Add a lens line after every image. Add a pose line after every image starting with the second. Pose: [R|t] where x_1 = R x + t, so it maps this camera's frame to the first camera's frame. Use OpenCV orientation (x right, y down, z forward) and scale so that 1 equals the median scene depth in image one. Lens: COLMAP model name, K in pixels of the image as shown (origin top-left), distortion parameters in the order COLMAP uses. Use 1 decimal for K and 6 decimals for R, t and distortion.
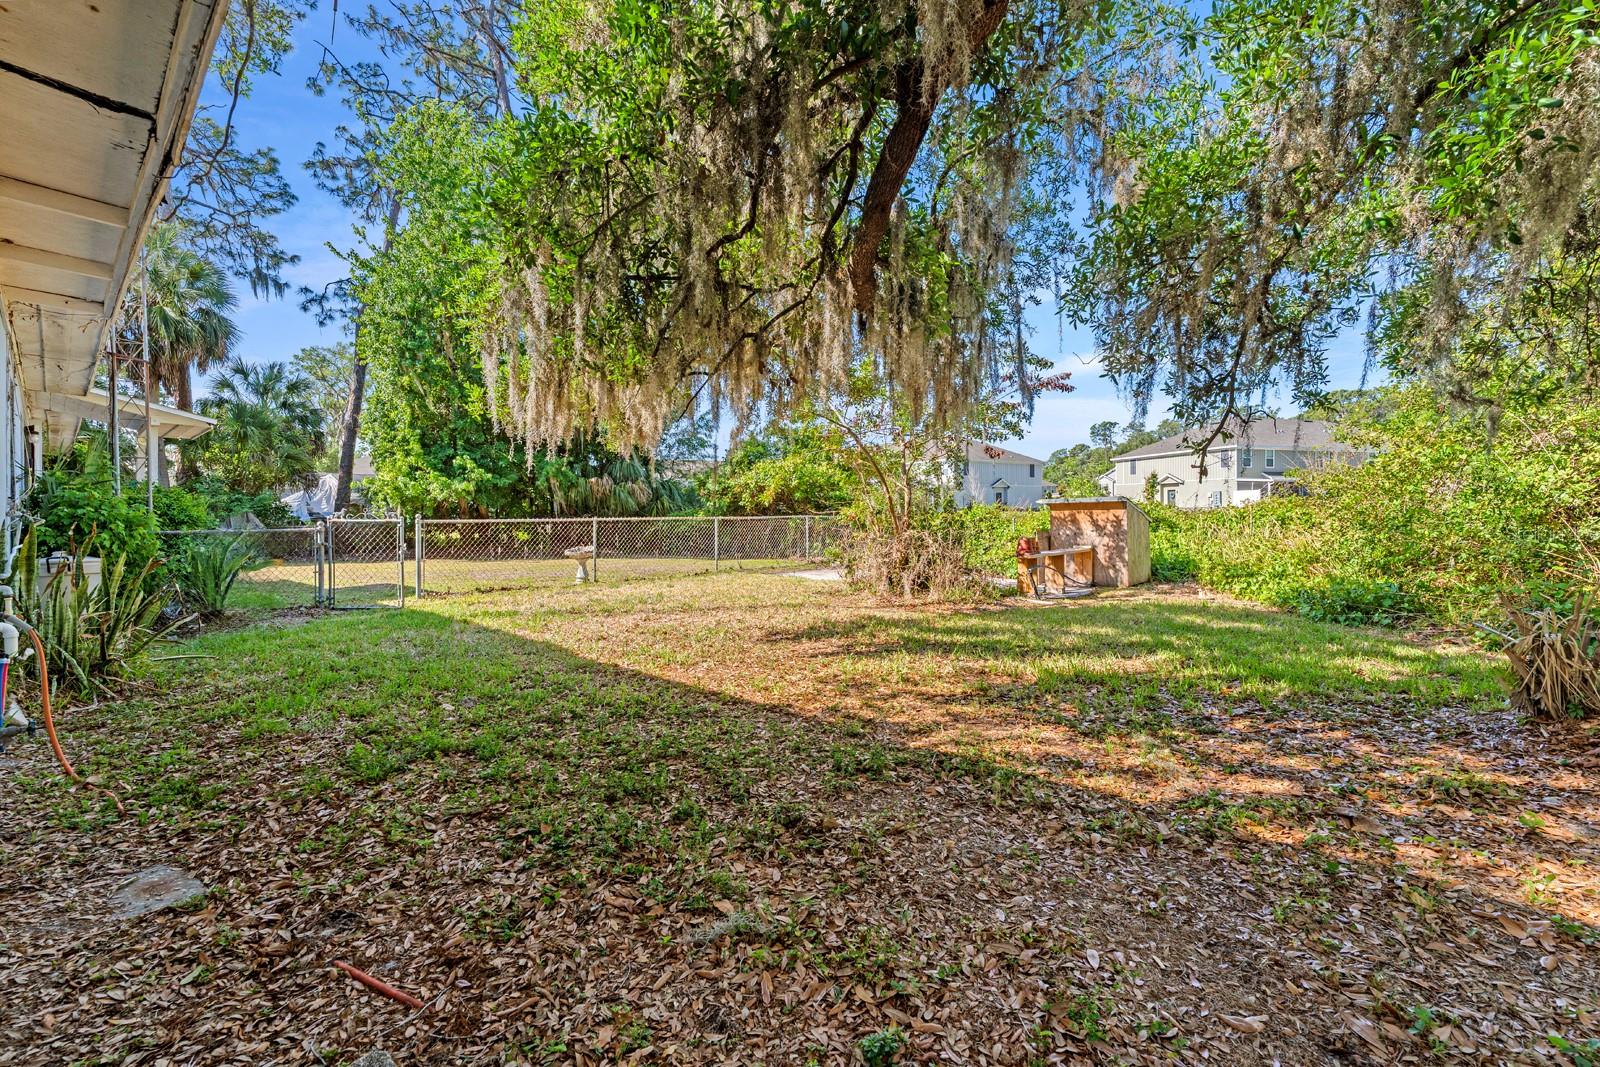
lens RADIAL K [[651.0, 0, 800.1], [0, 651.0, 527.6], [0, 0, 1]] dist [-0.003071, -0.000023]
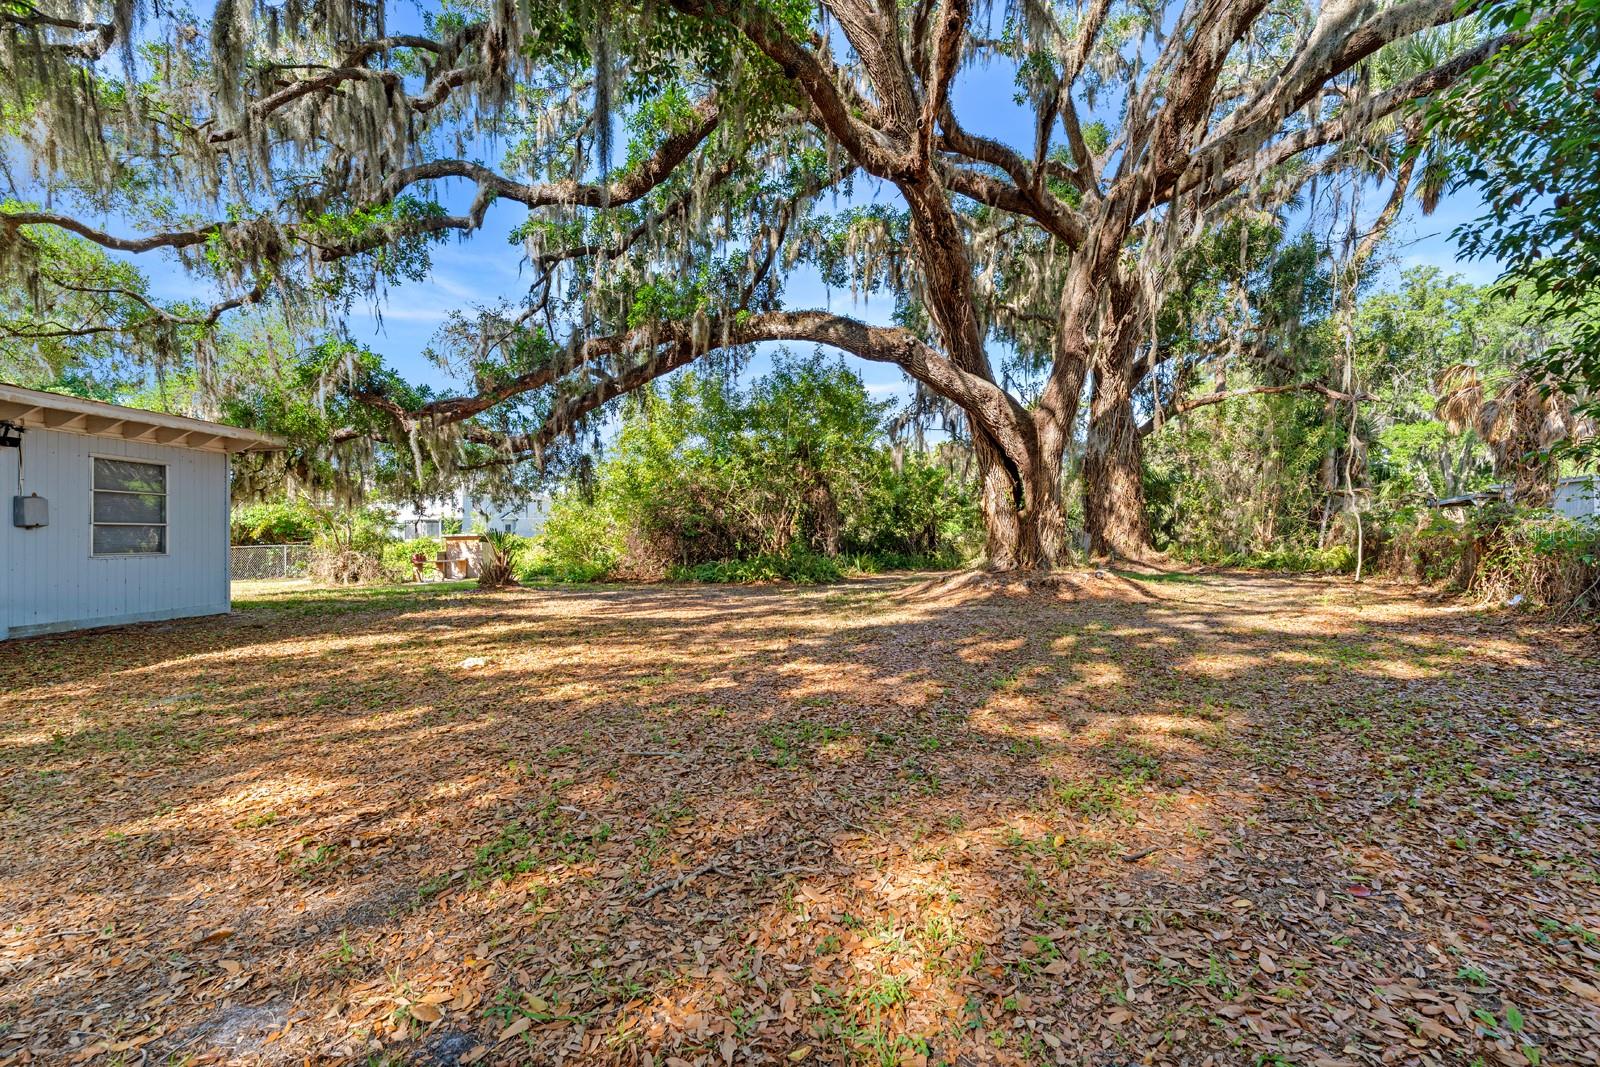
lens RADIAL K [[651.0, 0, 800.0], [0, 651.0, 535.1], [0, 0, 1]] dist [-0.003071, -0.000023]
pose [[0.780148, 0.004707, 0.625577, 0.002321], [0.014074, 0.999587, -0.025073, 0.025616], [-0.625437, 0.028365, 0.779759, -1.419847]]
